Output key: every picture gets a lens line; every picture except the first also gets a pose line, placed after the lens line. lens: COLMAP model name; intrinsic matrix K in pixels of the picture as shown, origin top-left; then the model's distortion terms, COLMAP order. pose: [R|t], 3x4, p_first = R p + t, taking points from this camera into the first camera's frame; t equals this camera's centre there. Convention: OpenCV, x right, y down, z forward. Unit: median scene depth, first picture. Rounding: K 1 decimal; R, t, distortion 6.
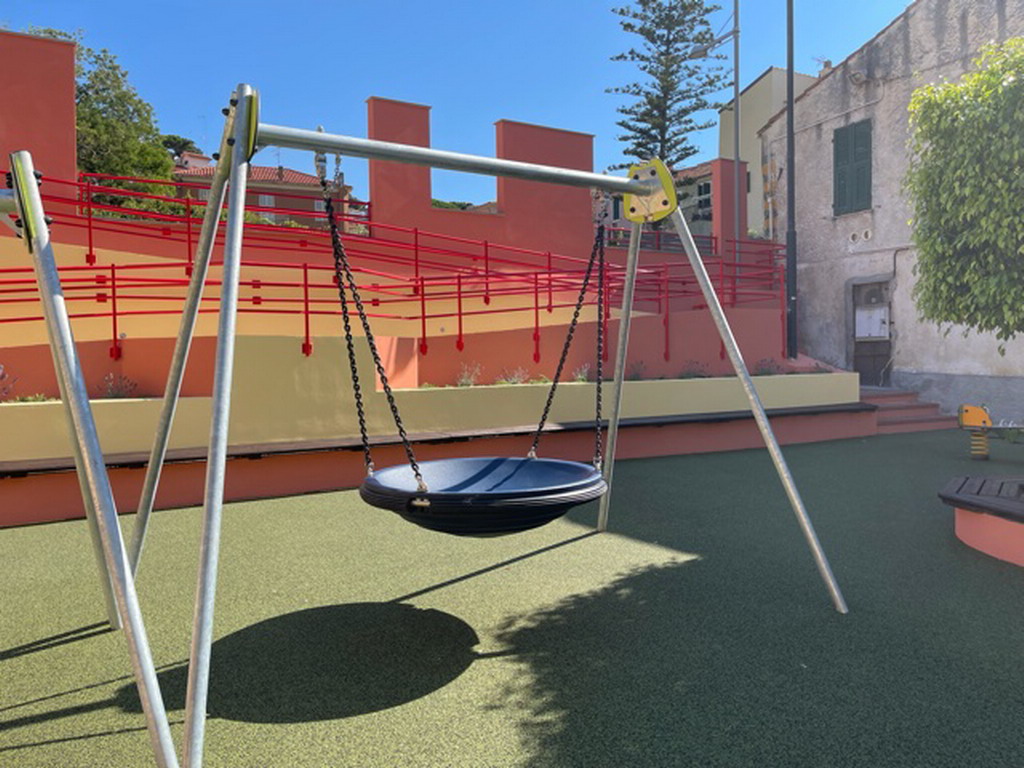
lens RADIAL K [[725.4, 0, 512.0], [0, 725.4, 384.0], [0, 0, 1]] dist [0.036187, -0.056799]
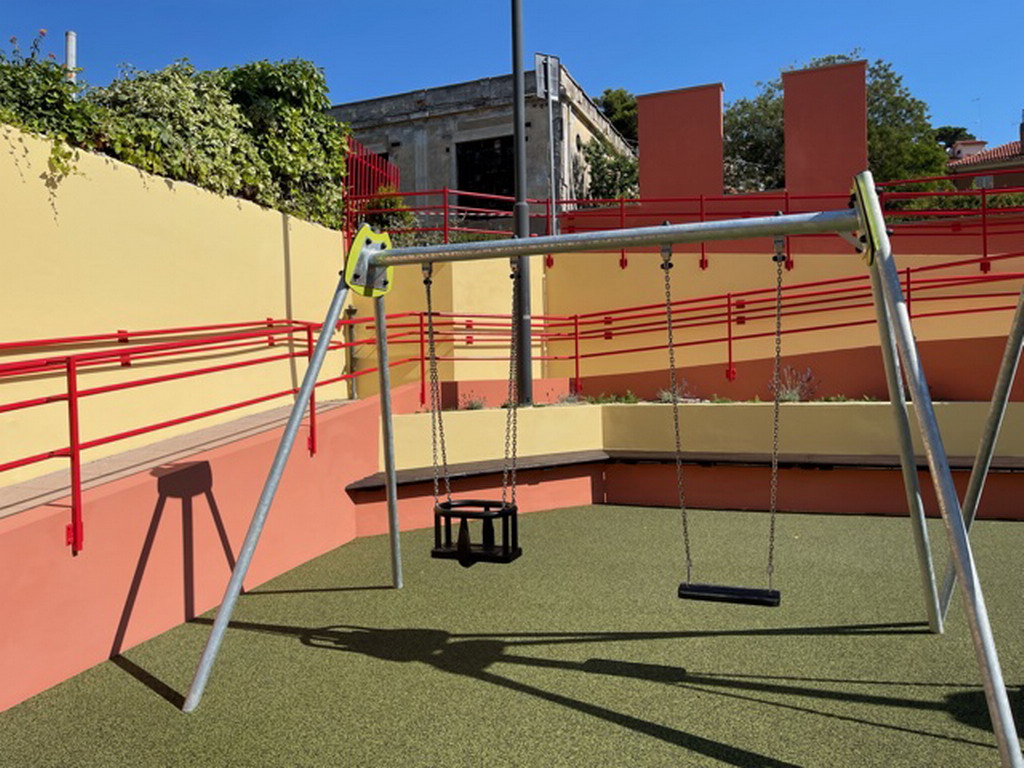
lens RADIAL K [[725.4, 0, 512.0], [0, 725.4, 384.0], [0, 0, 1]] dist [0.036187, -0.056799]
pose [[0.629001, 0.009124, -0.777351, -0.136664], [-0.009154, 0.999949, 0.004329, -0.003325], [0.777351, 0.004393, 0.629052, -0.079495]]
